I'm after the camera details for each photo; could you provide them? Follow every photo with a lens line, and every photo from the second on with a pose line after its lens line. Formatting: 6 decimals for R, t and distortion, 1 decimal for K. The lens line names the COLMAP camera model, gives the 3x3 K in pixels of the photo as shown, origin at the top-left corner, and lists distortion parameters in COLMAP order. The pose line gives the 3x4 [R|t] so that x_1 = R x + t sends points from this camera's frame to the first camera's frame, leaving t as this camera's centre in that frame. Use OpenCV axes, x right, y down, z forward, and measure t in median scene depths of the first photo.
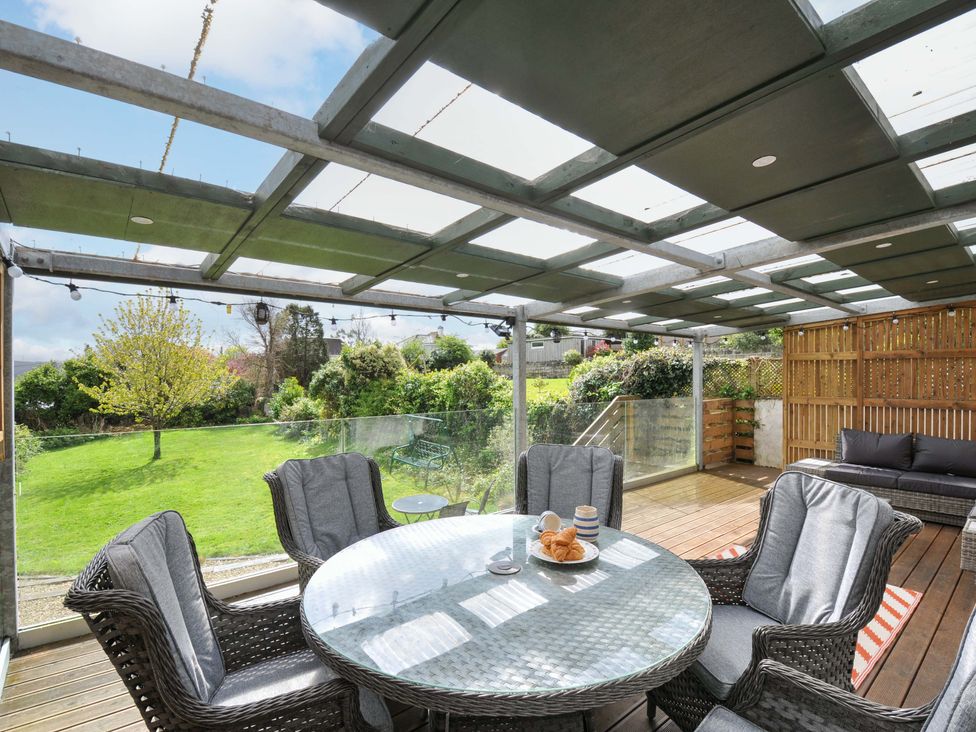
lens RADIAL K [[480.6, 0, 496.9], [0, 480.6, 378.5], [0, 0, 1]] dist [0.019495, -0.026185]
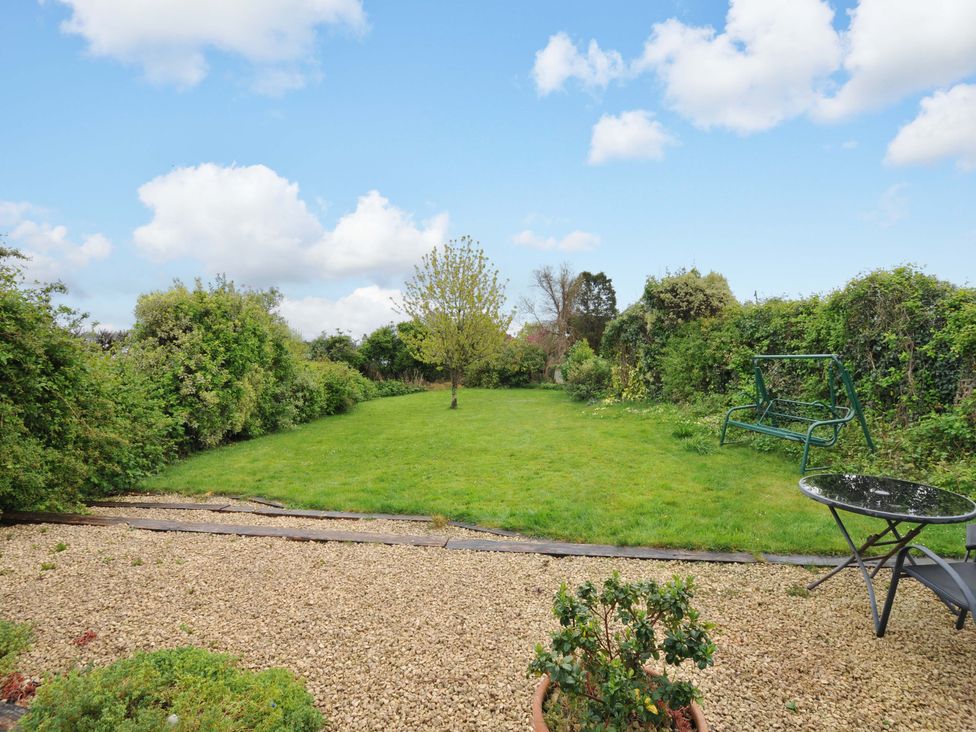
lens RADIAL K [[480.6, 0, 496.9], [0, 480.6, 378.5], [0, 0, 1]] dist [0.019495, -0.026185]
pose [[0.837797, 0.043277, -0.544264, -0.083918], [-0.031837, 0.999030, 0.030429, 0.064794], [0.545053, -0.008166, 0.838362, 0.198403]]
